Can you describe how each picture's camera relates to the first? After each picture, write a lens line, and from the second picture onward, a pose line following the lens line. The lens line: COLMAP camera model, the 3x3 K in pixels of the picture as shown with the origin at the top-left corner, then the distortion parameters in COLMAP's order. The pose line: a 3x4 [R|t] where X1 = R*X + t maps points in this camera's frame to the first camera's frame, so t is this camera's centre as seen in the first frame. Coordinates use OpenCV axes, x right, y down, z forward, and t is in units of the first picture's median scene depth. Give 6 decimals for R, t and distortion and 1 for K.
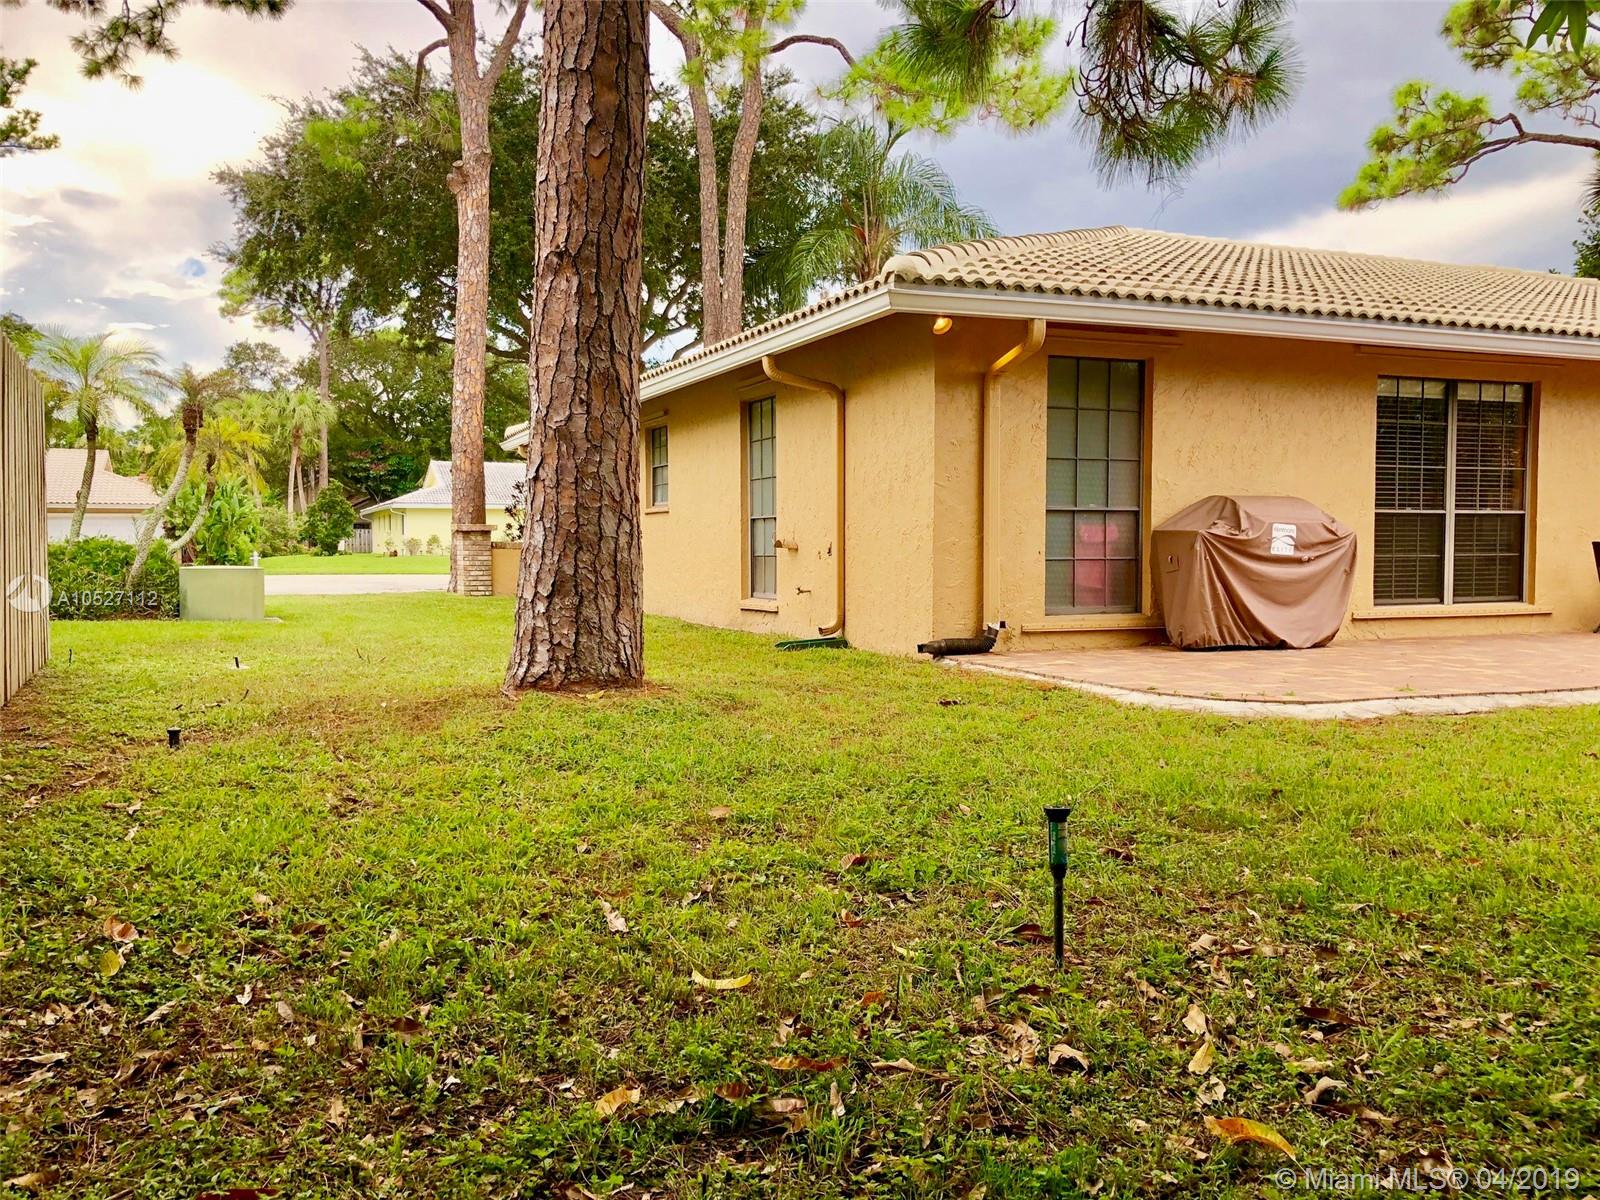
lens RADIAL K [[1315.5, 0, 816.9], [0, 1315.5, 597.8], [0, 0, 1]] dist [0.039380, -0.027134]
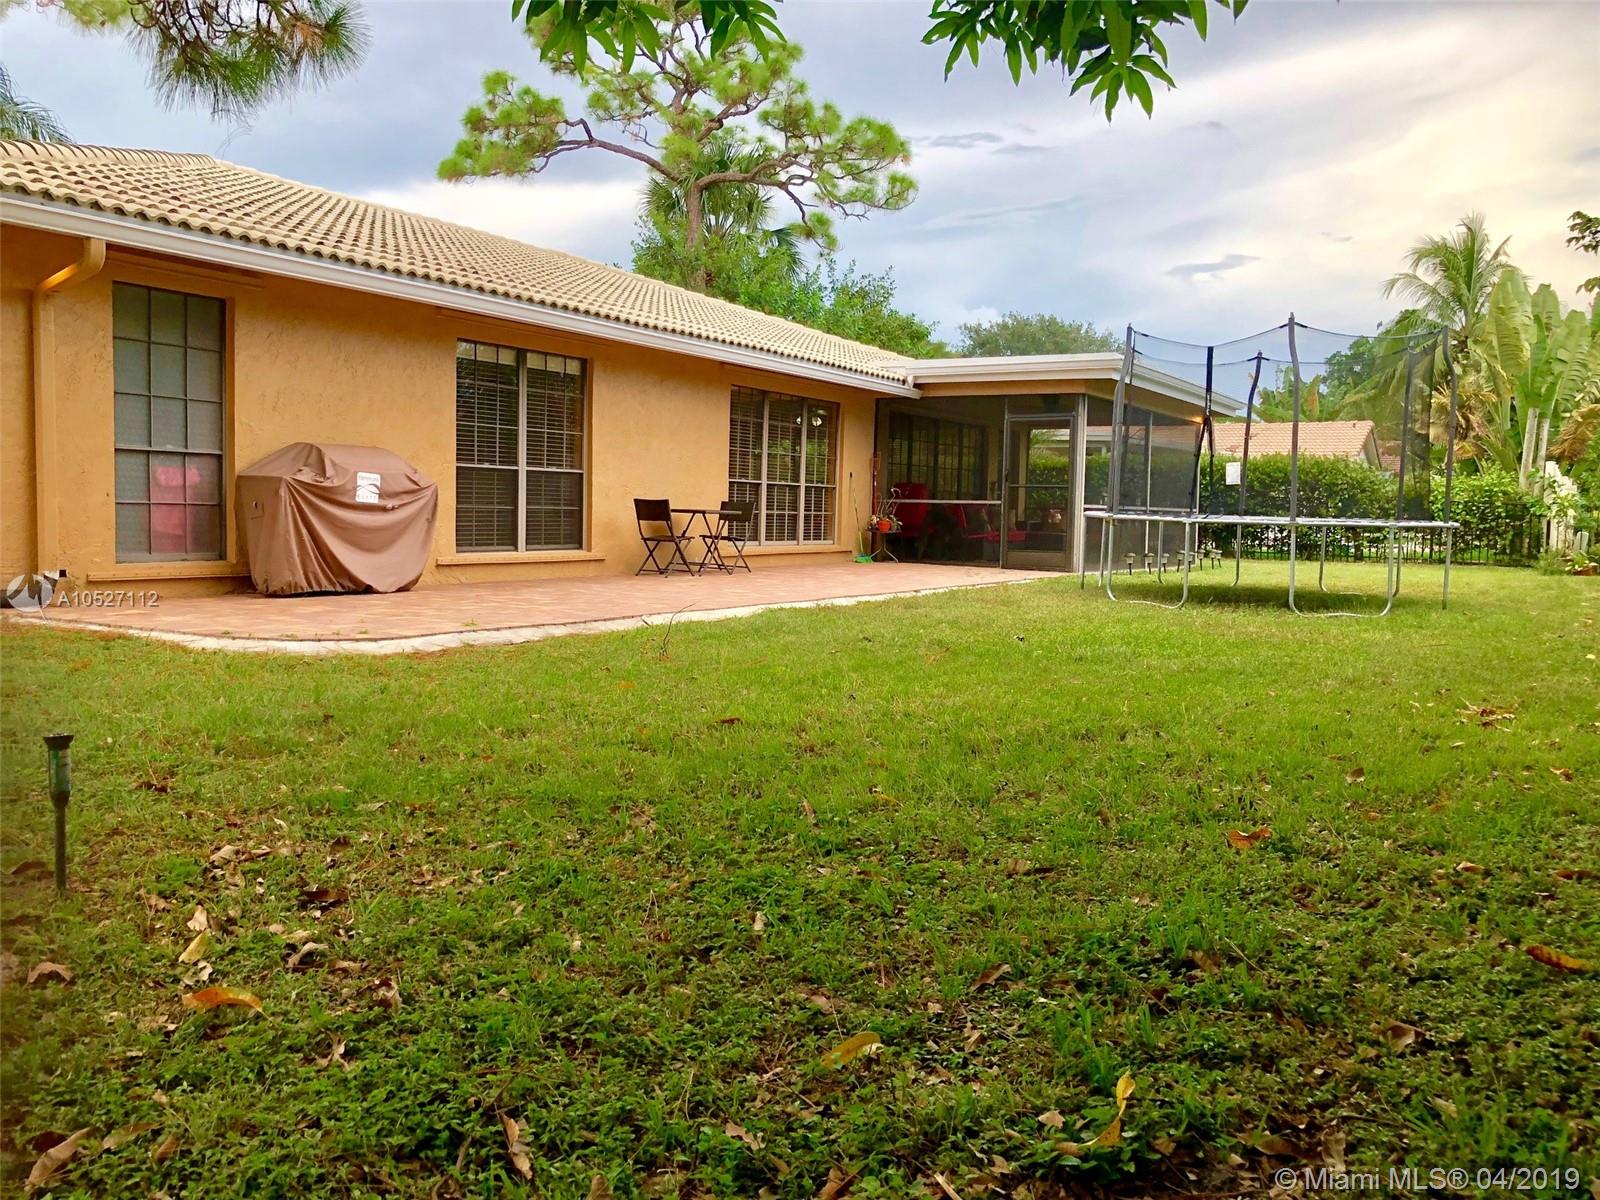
lens RADIAL K [[1315.5, 0, 776.5], [0, 1315.5, 587.0], [0, 0, 1]] dist [0.039380, -0.027134]
pose [[0.817066, -0.016335, 0.576313, 0.017010], [0.002478, 0.999689, 0.024822, 0.008995], [-0.576539, -0.018853, 0.816852, -0.032440]]
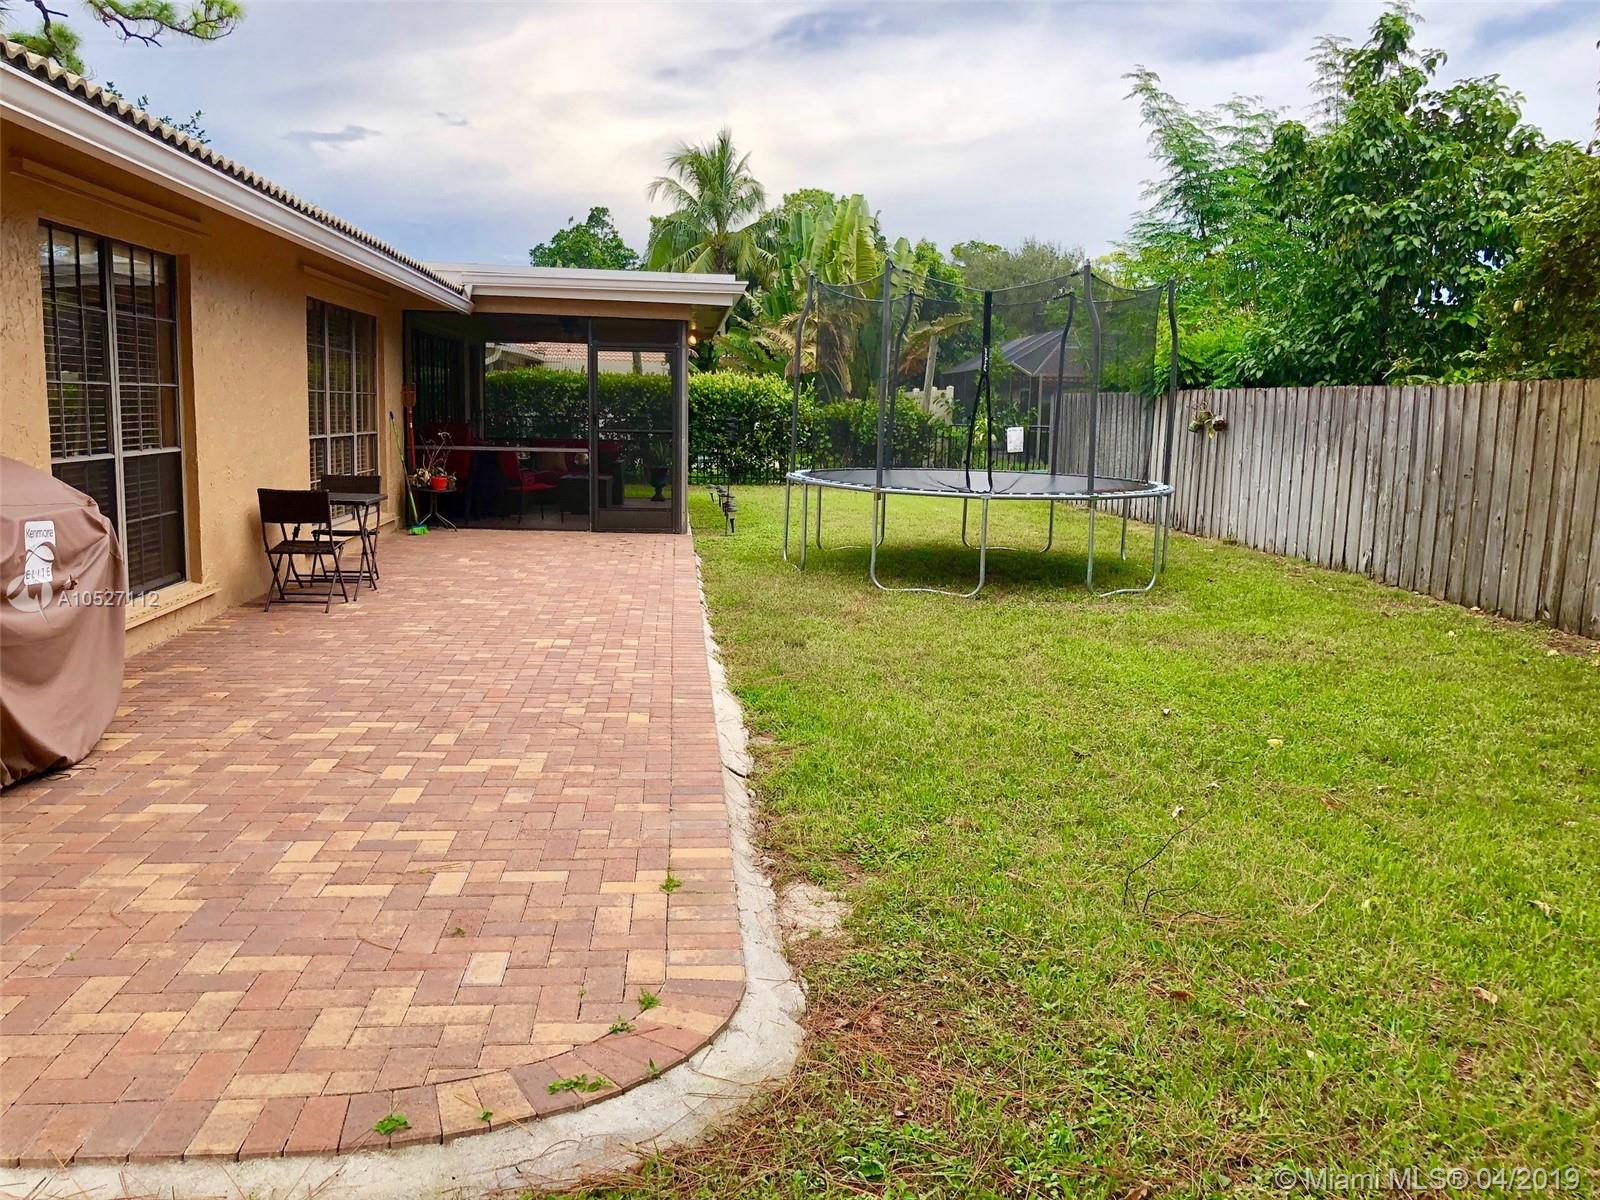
lens RADIAL K [[1315.5, 0, 801.3], [0, 1315.5, 593.6], [0, 0, 1]] dist [0.039380, -0.027134]
pose [[0.315421, -0.129125, 0.940126, -0.019253], [0.026193, 0.991506, 0.127394, -0.087442], [-0.948590, -0.015559, 0.316124, 0.605739]]
